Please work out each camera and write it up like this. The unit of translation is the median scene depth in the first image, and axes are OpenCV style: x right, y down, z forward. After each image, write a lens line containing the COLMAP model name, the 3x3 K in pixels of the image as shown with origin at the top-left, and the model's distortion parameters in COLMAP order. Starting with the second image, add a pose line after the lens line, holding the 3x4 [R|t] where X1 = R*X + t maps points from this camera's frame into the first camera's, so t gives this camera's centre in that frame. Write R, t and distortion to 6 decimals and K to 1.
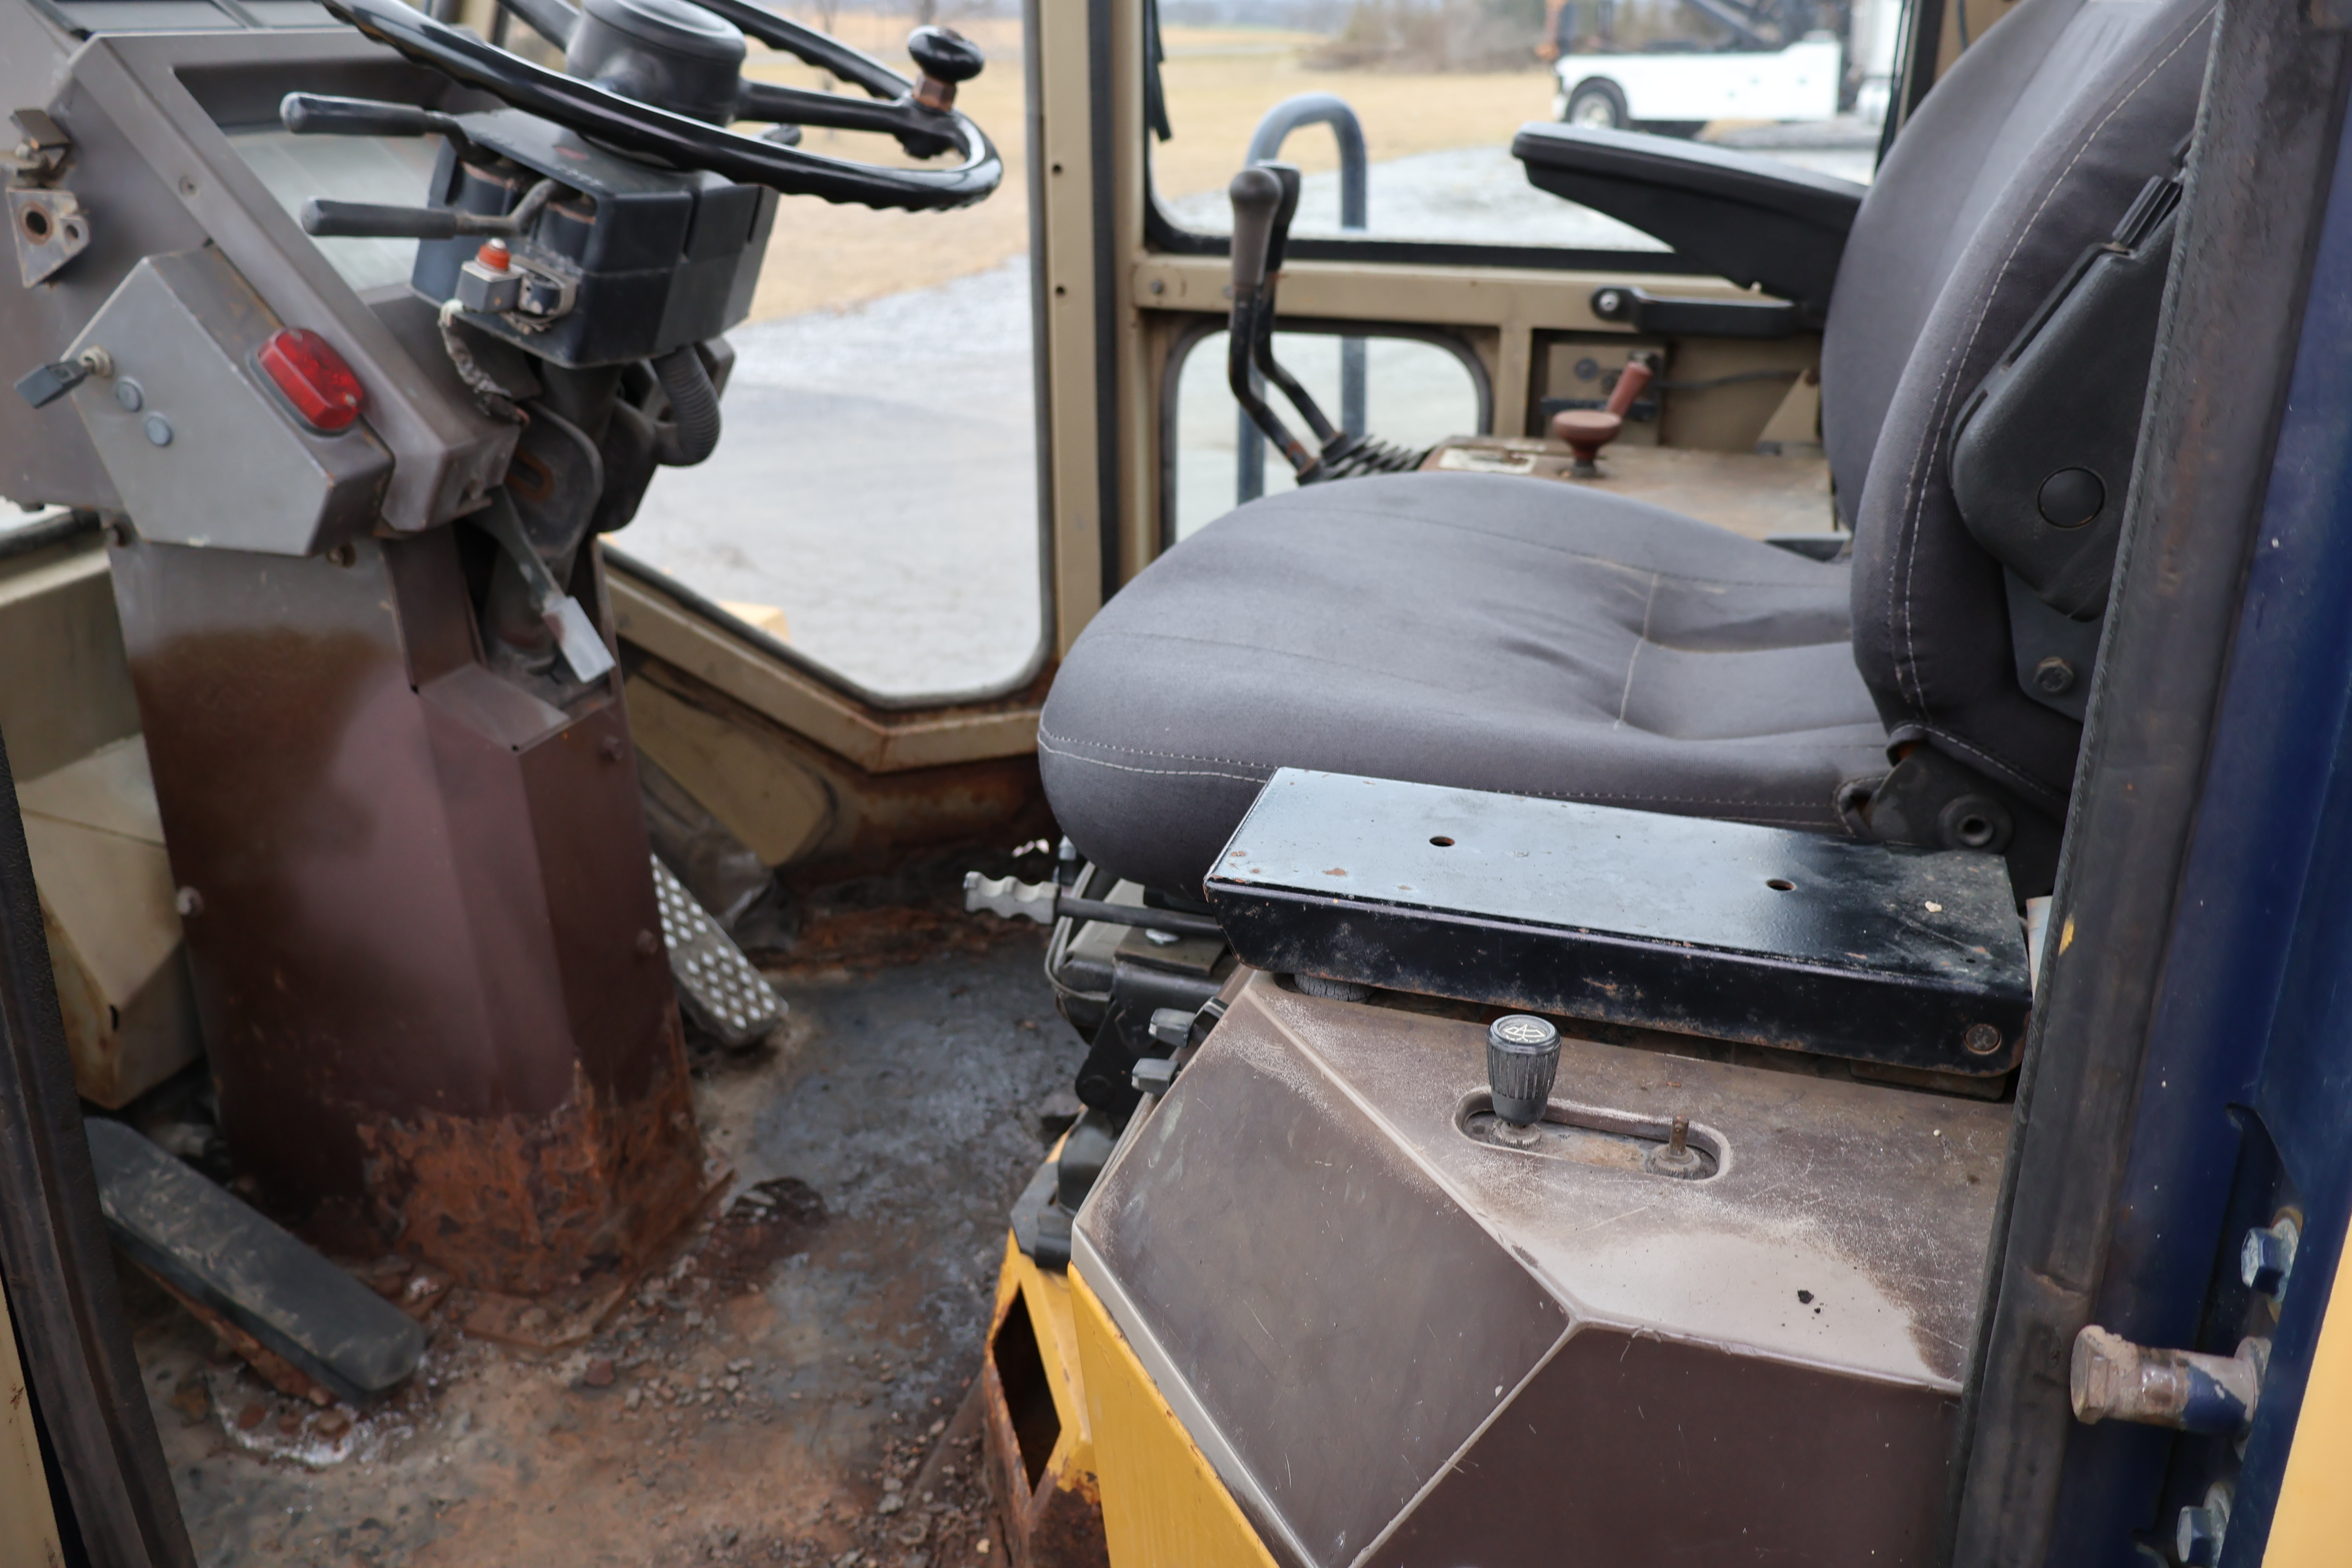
lens RADIAL K [[1987.1, 0, 1166.3], [0, 1987.1, 790.7], [0, 0, 1]] dist [0.007992, -0.006782]
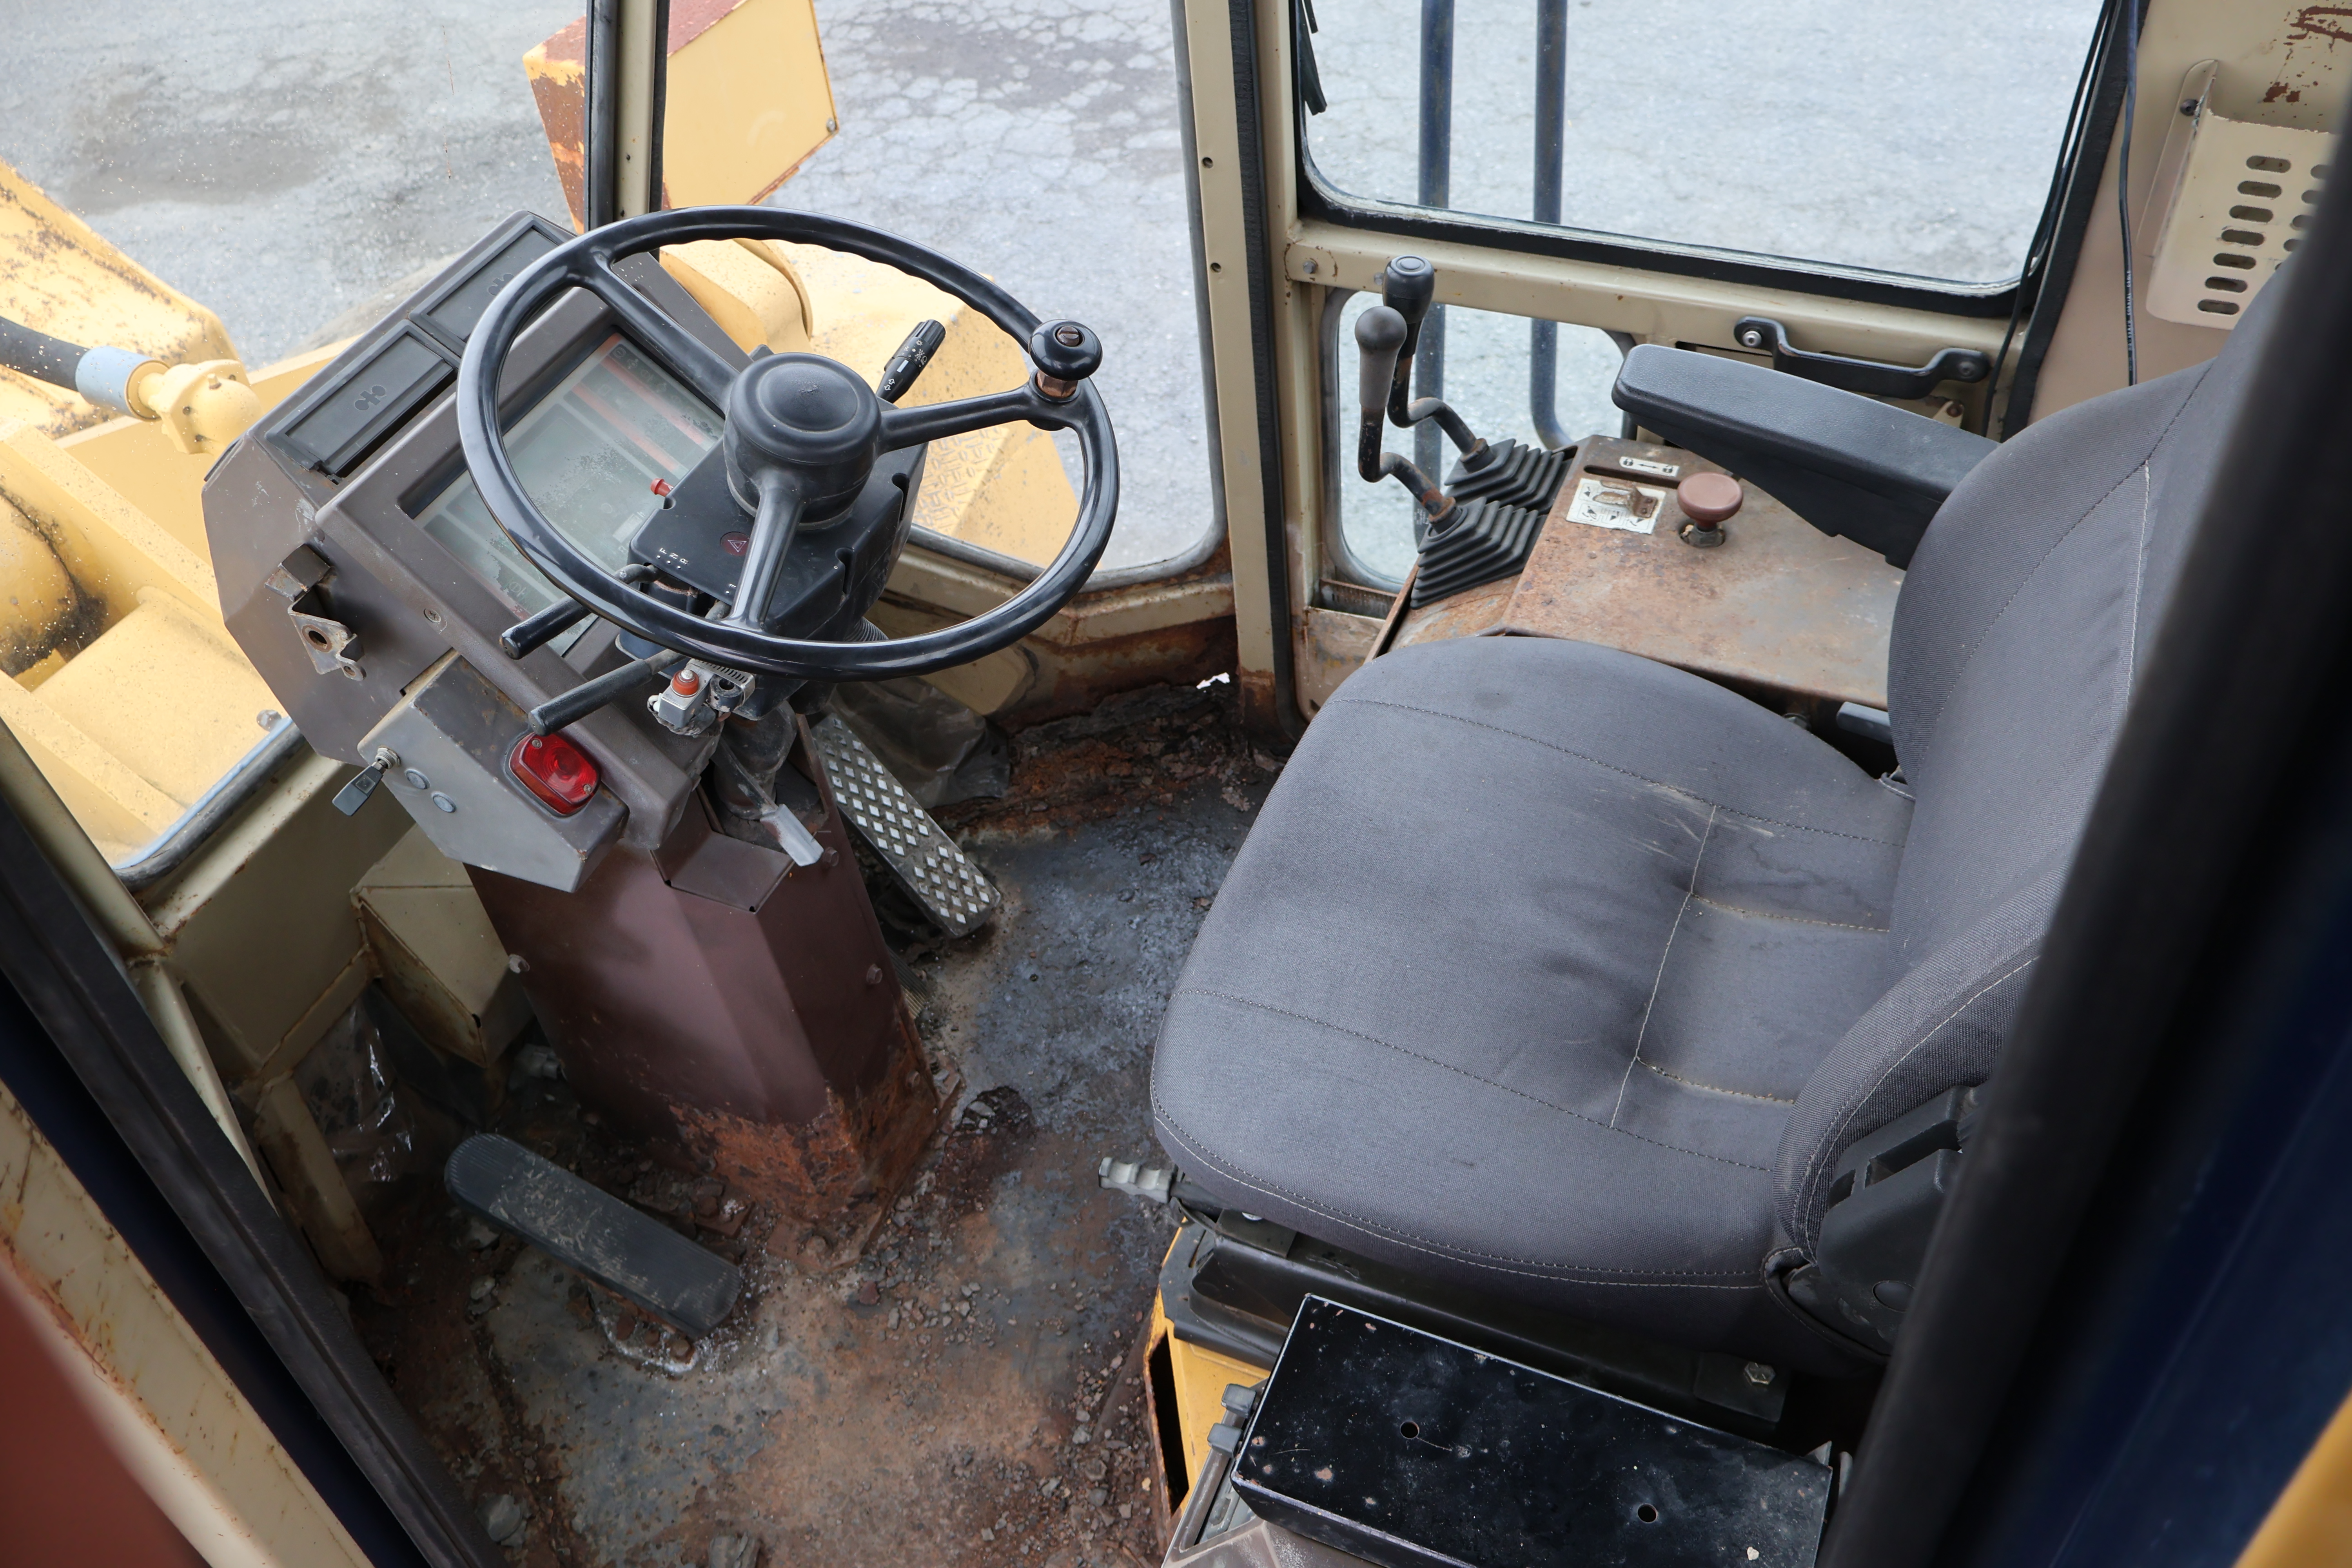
lens RADIAL K [[1987.1, 0, 1166.3], [0, 1987.1, 790.7], [0, 0, 1]] dist [0.007992, -0.006782]
pose [[0.990578, 0.022143, -0.135148, 0.085453], [0.033725, 0.917009, 0.397437, -0.535381], [0.132732, -0.398250, 0.907623, -0.049391]]
